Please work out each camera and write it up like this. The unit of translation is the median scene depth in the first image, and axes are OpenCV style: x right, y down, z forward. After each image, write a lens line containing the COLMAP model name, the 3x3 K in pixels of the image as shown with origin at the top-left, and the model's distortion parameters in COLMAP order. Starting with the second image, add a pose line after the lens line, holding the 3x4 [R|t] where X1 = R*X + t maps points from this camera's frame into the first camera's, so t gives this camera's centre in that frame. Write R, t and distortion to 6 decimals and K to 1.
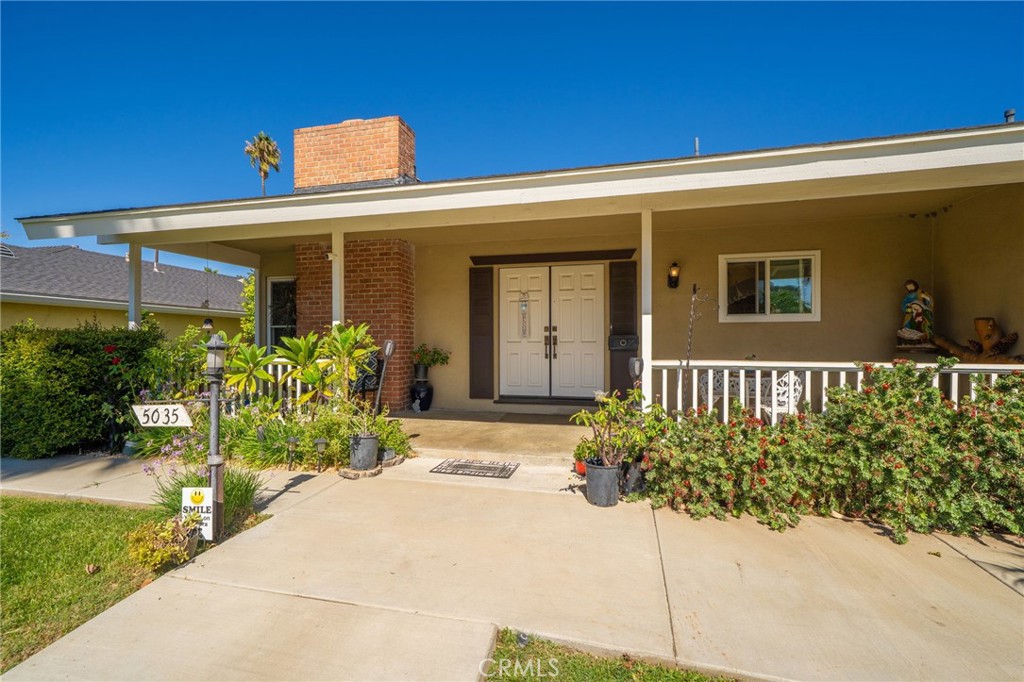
lens RADIAL K [[441.4, 0, 512.0], [0, 441.4, 341.0], [0, 0, 1]] dist [0.002546, 0.000341]
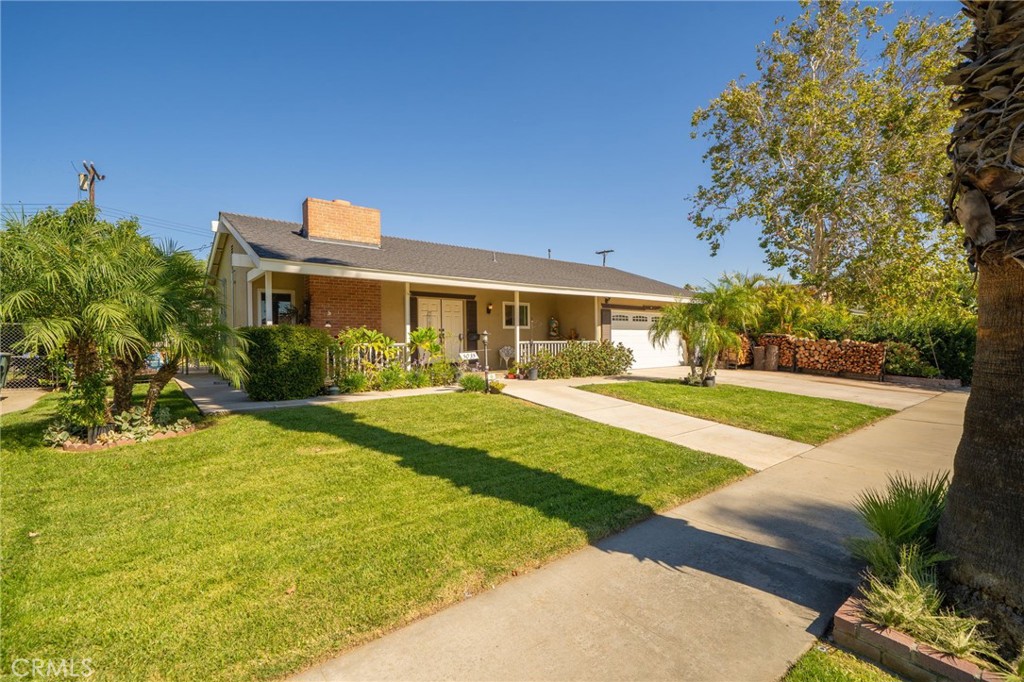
lens RADIAL K [[455.5, 0, 501.5], [0, 455.5, 337.3], [0, 0, 1]] dist [0.000055, -0.000058]
pose [[0.631096, 0.003403, 0.775697, -1.431430], [0.008387, 0.999902, -0.011210, 0.033360], [-0.775659, 0.013581, 0.631006, -0.567615]]
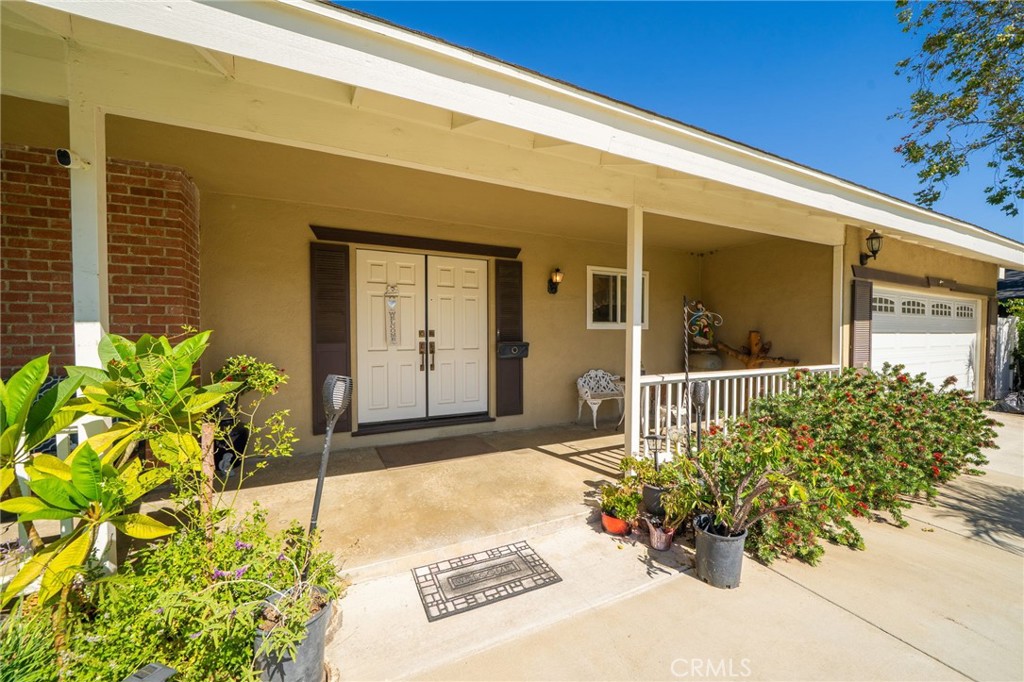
lens RADIAL K [[386.3, 0, 512.0], [0, 386.3, 341.0], [0, 0, 1]] dist [-0.013529, 0.000024]
pose [[0.769436, -0.009250, 0.638657, -0.252886], [-0.002727, 0.999838, 0.017767, -0.027866], [-0.638719, -0.015412, 0.769286, 0.376682]]
